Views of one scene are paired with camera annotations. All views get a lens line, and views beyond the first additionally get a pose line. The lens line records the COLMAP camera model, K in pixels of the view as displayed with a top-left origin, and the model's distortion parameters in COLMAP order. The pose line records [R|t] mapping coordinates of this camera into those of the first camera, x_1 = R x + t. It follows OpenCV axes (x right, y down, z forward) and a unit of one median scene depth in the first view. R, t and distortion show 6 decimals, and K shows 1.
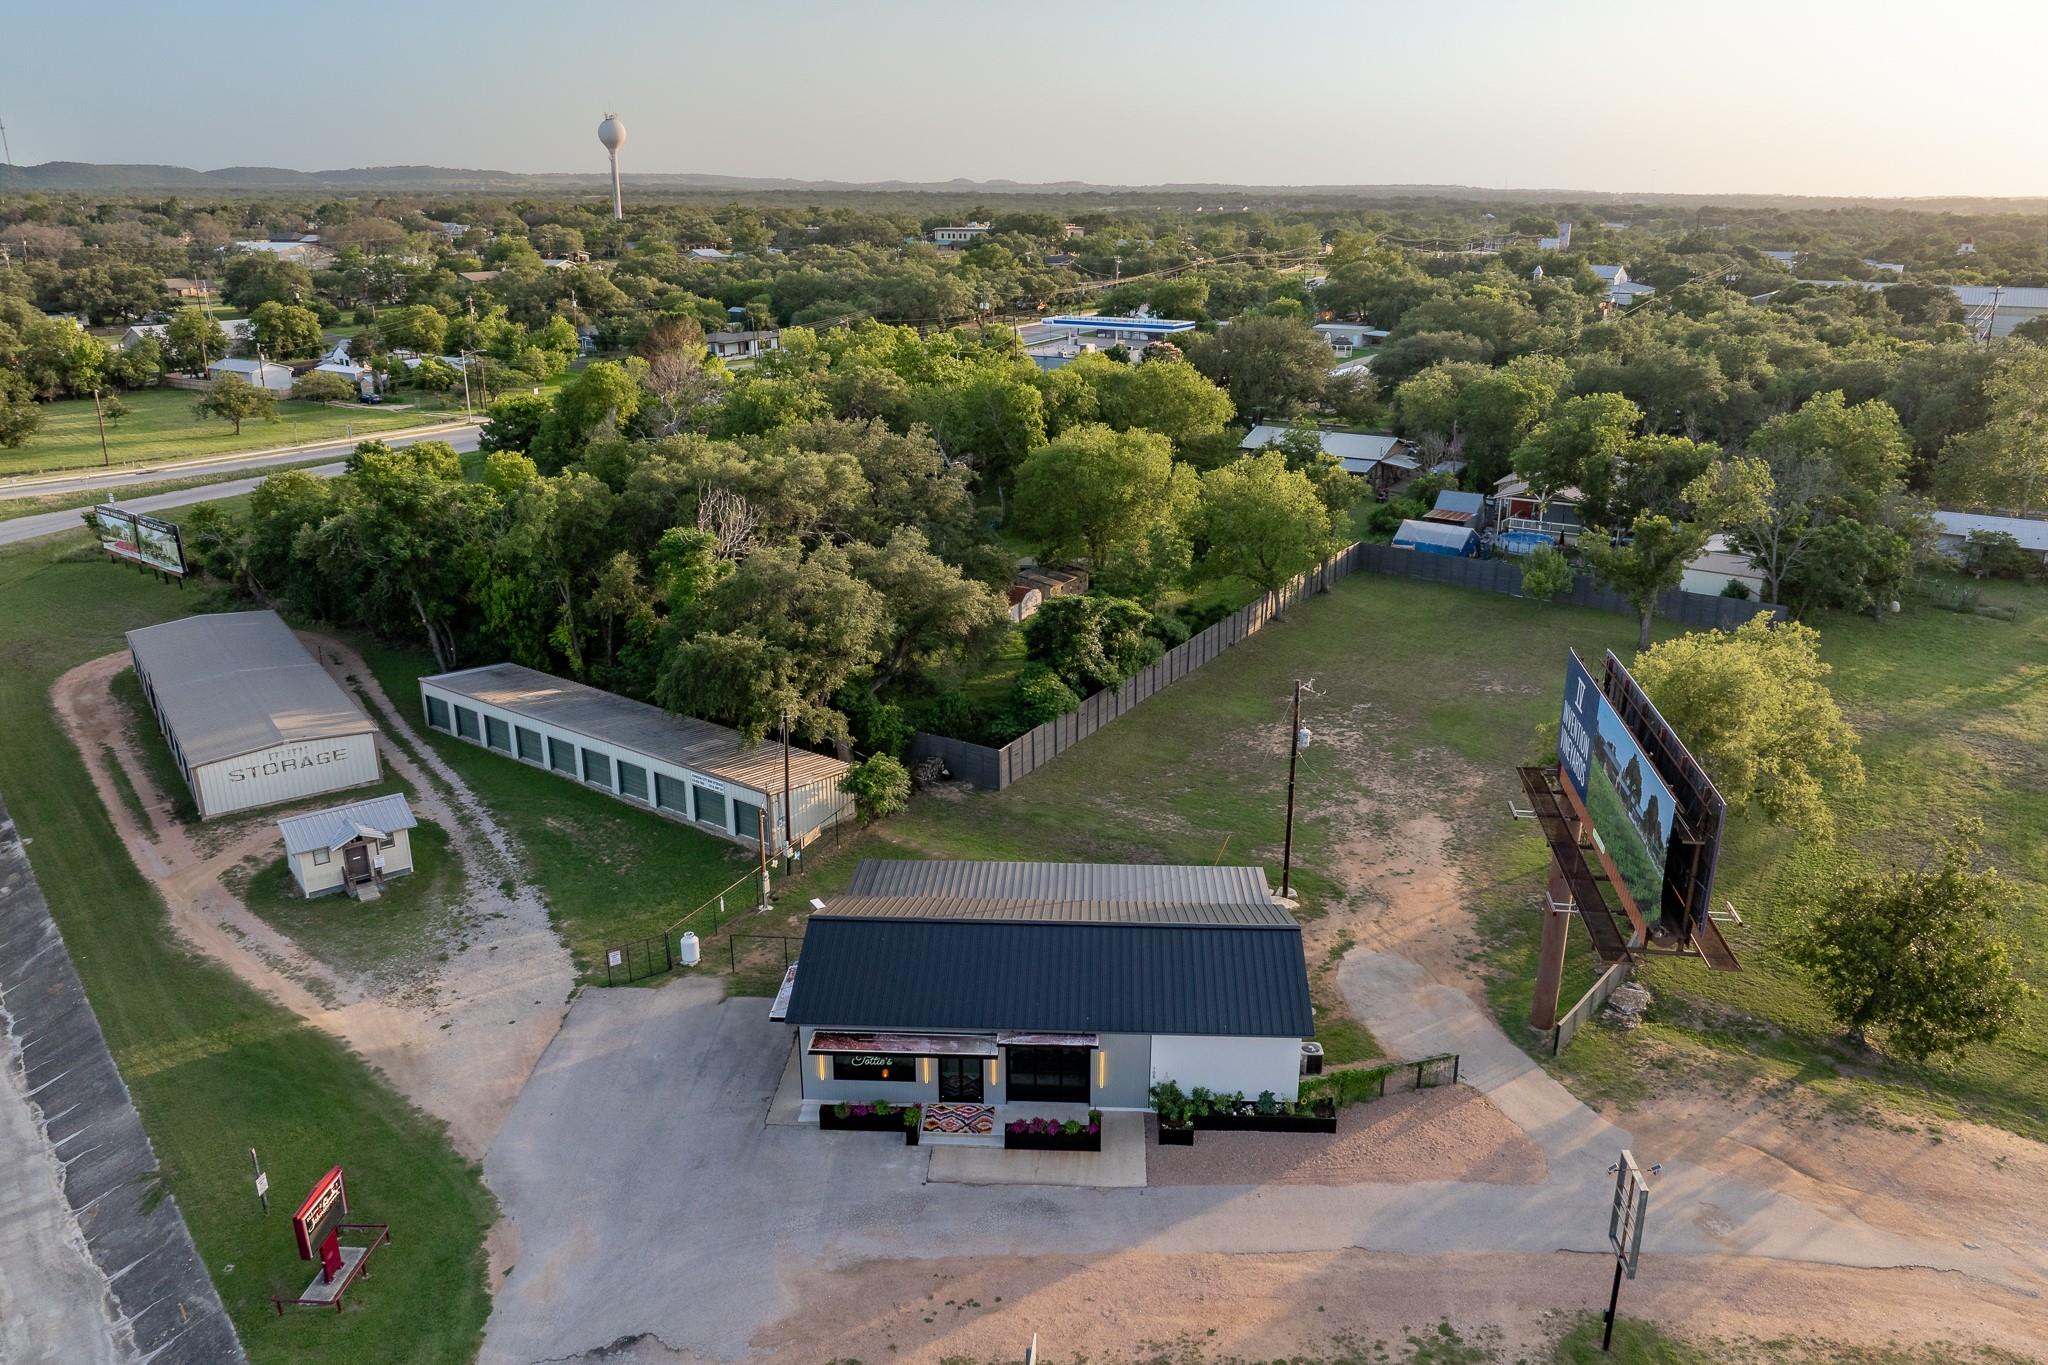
lens RADIAL K [[1447.3, 0, 1028.2], [0, 1447.3, 677.6], [0, 0, 1]] dist [-0.034686, -0.001514]
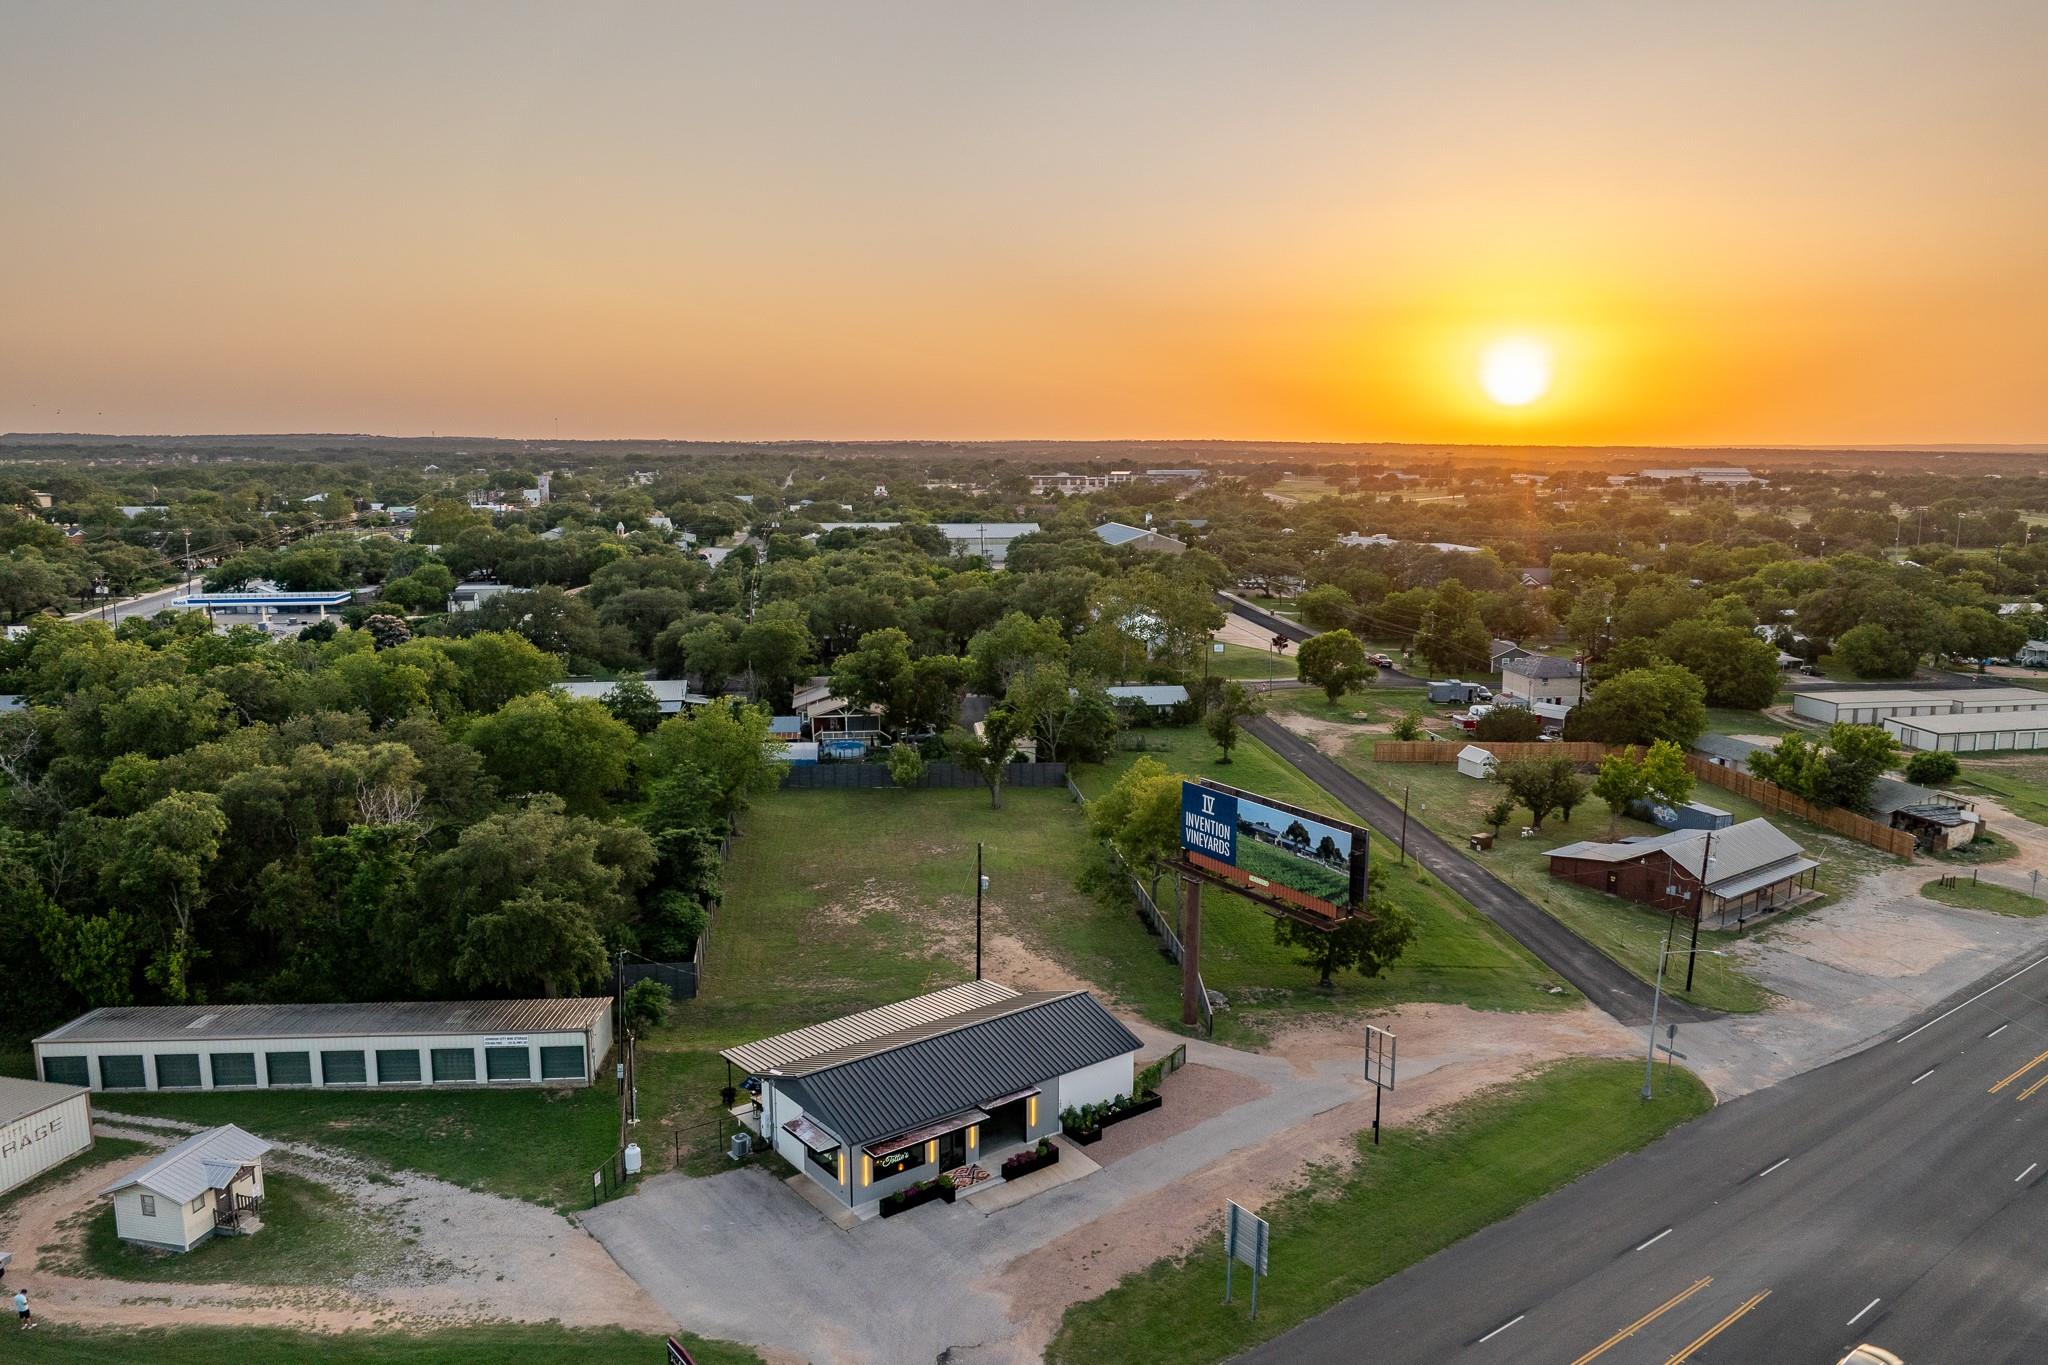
lens RADIAL K [[1447.3, 0, 1028.2], [0, 1447.3, 677.6], [0, 0, 1]] dist [-0.034686, -0.001514]
pose [[0.756844, -0.100486, 0.645825, -0.813682], [0.203822, 0.975123, -0.087137, -0.026987], [-0.621002, 0.197582, 0.758497, -0.174156]]
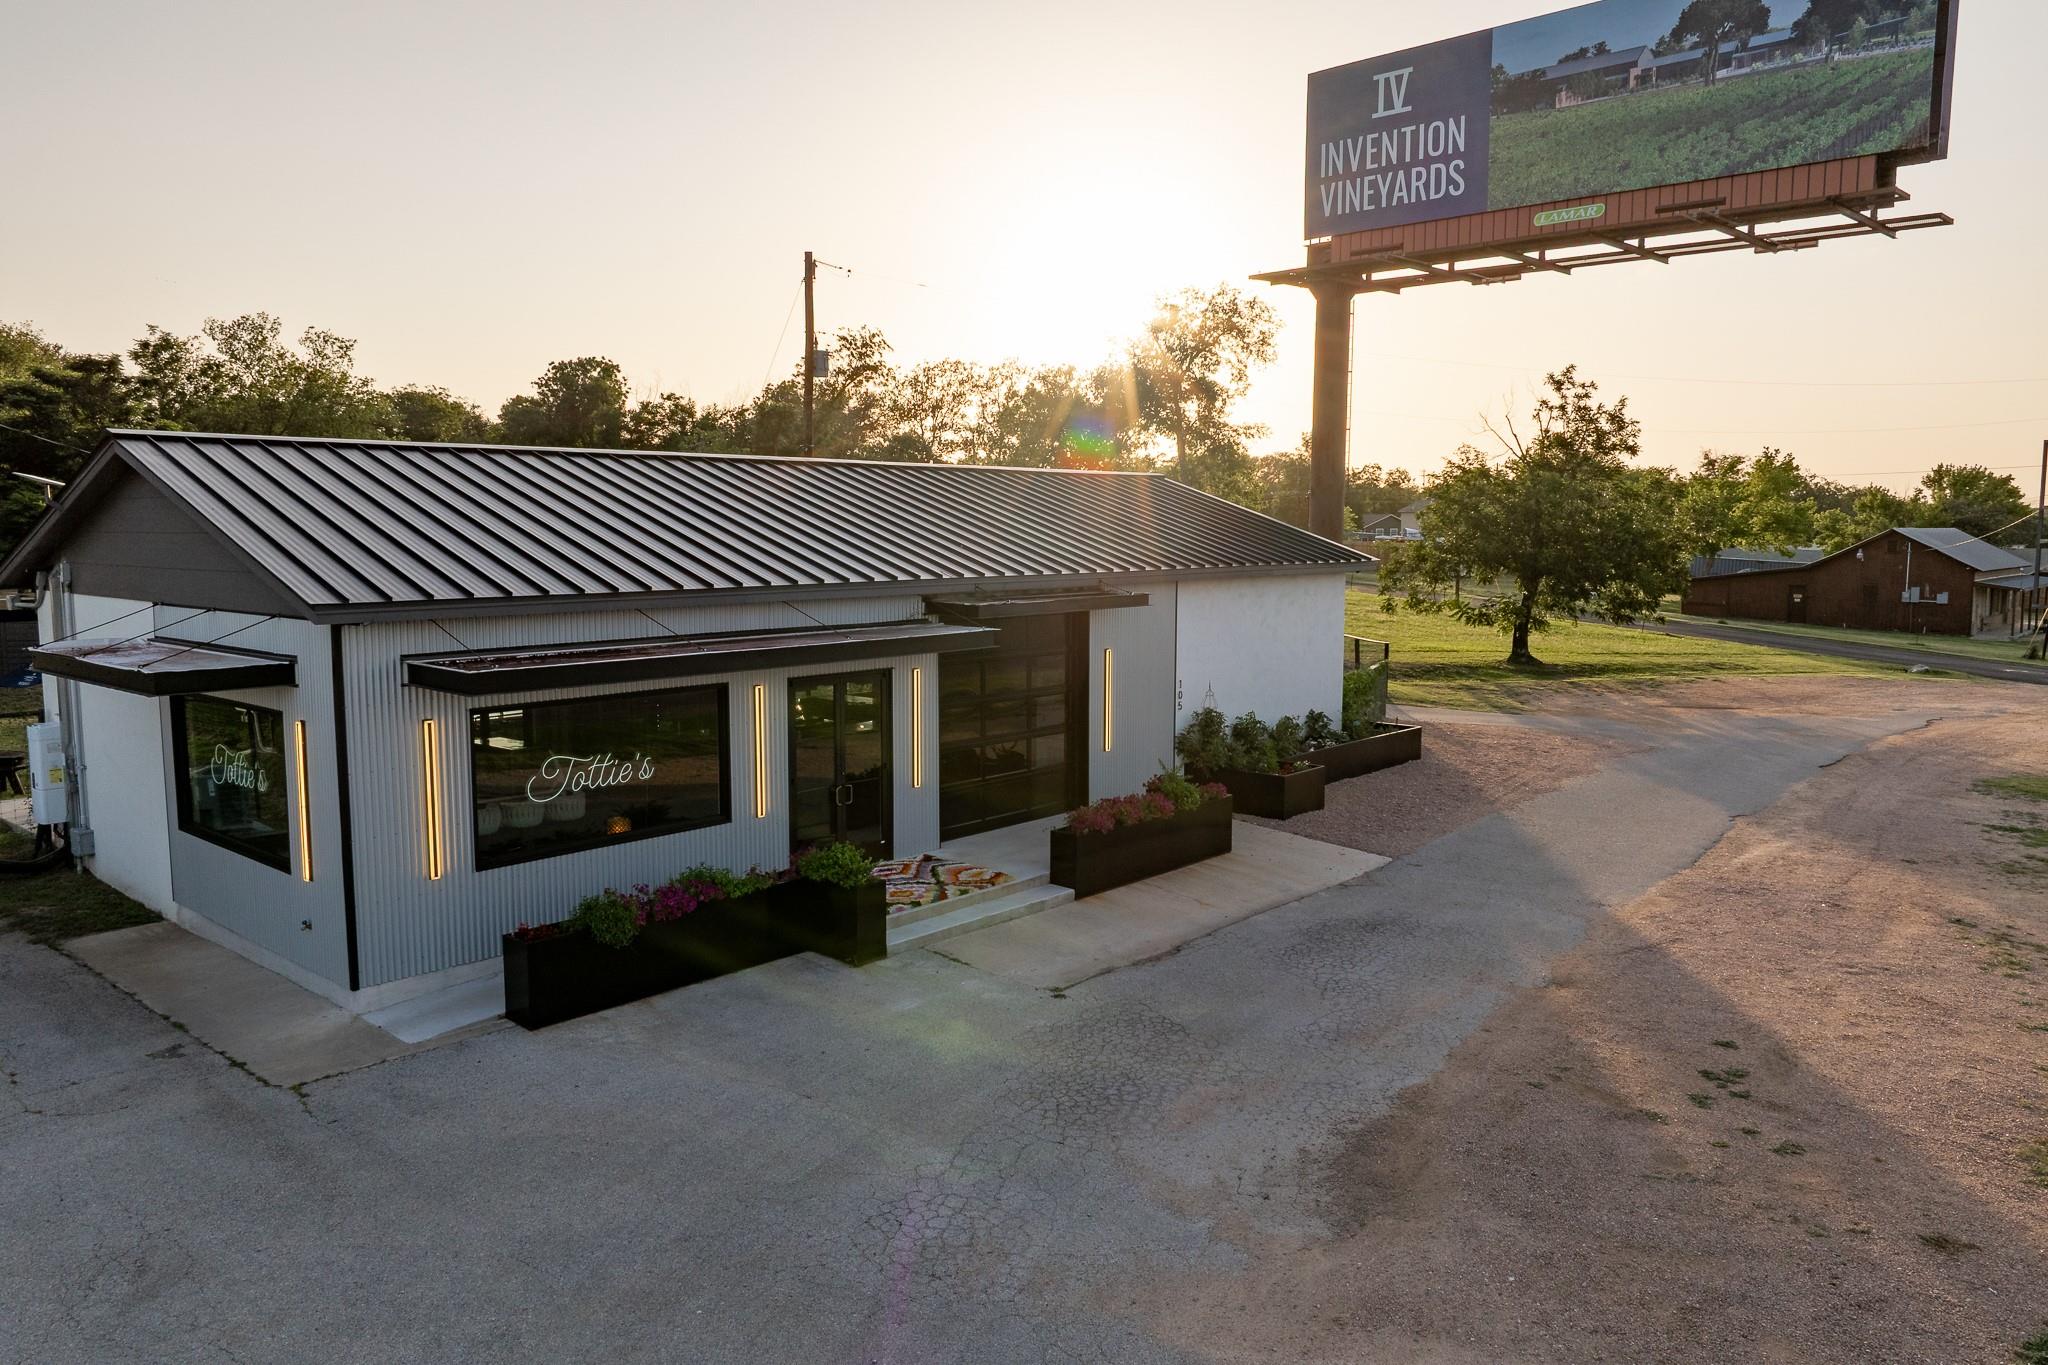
lens RADIAL K [[1446.3, 0, 1029.0], [0, 1446.3, 687.5], [0, 0, 1]] dist [-0.046953, -0.001709]
pose [[0.617477, -0.087247, 0.781735, -0.266941], [0.244704, 0.965821, -0.085495, 0.286993], [-0.747557, 0.244086, 0.617722, 0.740221]]
